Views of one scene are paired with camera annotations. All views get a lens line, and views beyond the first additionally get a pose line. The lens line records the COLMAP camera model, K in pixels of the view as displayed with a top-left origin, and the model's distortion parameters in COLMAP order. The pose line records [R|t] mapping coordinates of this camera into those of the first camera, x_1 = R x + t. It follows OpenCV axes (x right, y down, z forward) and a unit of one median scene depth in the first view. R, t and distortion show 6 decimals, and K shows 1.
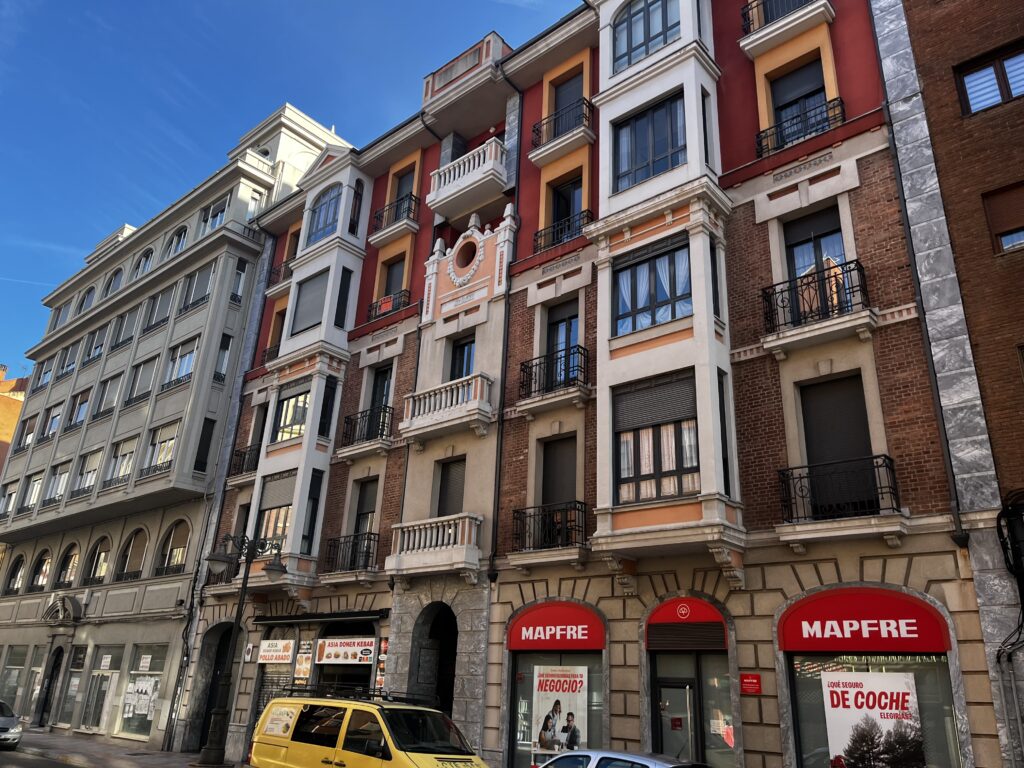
lens RADIAL K [[762.8, 0, 518.0], [0, 762.8, 374.8], [0, 0, 1]] dist [0.051138, -0.068285]
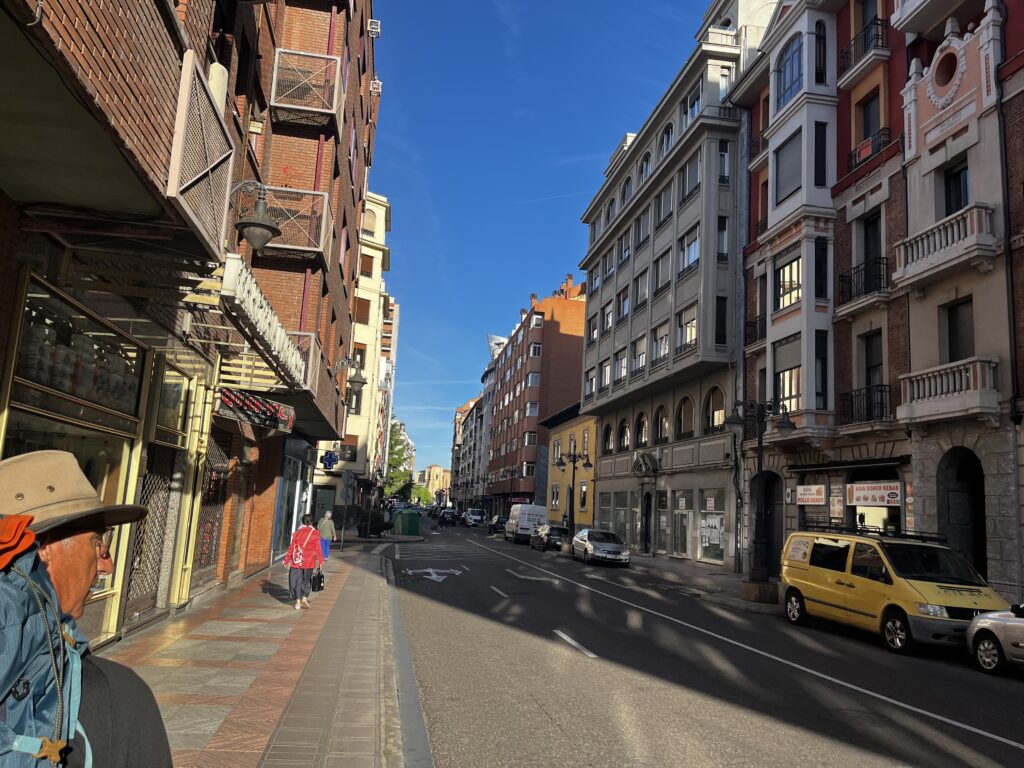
lens RADIAL K [[762.8, 0, 509.2], [0, 762.8, 384.6], [0, 0, 1]] dist [0.051138, -0.068285]
pose [[0.758071, -0.102002, -0.644146, 0.076617], [0.229516, 0.966234, 0.117104, -0.022432], [0.610452, -0.236615, 0.755885, -0.062832]]
